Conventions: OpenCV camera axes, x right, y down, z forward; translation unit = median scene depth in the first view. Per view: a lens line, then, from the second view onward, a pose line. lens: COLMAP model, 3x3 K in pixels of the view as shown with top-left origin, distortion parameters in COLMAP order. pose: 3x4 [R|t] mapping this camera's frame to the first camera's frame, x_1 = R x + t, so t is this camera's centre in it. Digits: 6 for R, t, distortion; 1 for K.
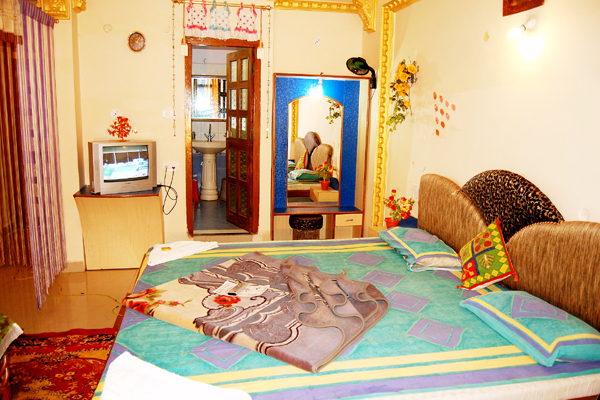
lens RADIAL K [[473.2, 0, 304.1], [0, 473.2, 200.4], [0, 0, 1]] dist [-0.076213, 0.006965]
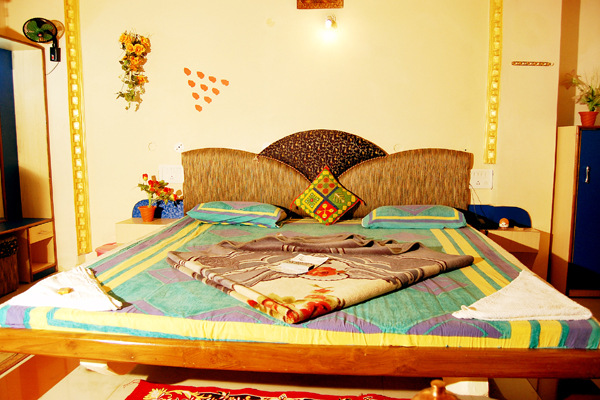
lens RADIAL K [[473.2, 0, 304.1], [0, 473.2, 200.4], [0, 0, 1]] dist [-0.076213, 0.006965]
pose [[0.308466, -0.145990, 0.939966, -0.892312], [0.181590, 0.979018, 0.092463, -0.001097], [-0.933742, 0.142167, 0.328504, 0.679359]]
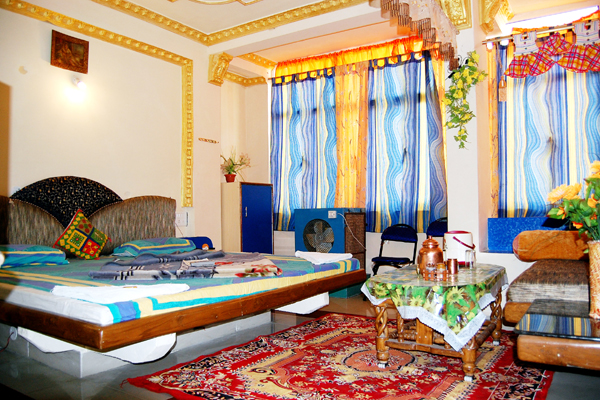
lens RADIAL K [[473.2, 0, 304.1], [0, 473.2, 200.4], [0, 0, 1]] dist [-0.076213, 0.006965]
pose [[-0.696877, 0.005102, 0.717172, -1.139431], [0.124247, 0.985713, 0.113718, -0.067896], [-0.706346, 0.168354, -0.687555, 1.570849]]
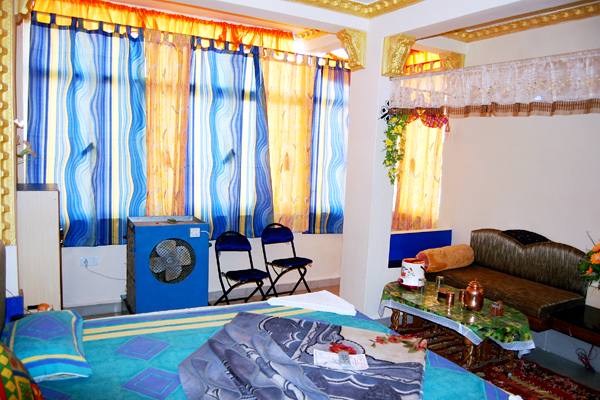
lens RADIAL K [[473.2, 0, 304.1], [0, 473.2, 200.4], [0, 0, 1]] dist [-0.076213, 0.006965]
pose [[-0.955859, -0.038197, -0.291333, 0.209255], [-0.120682, 0.955059, 0.270735, -0.339976], [0.267899, 0.293943, -0.917512, 1.688986]]
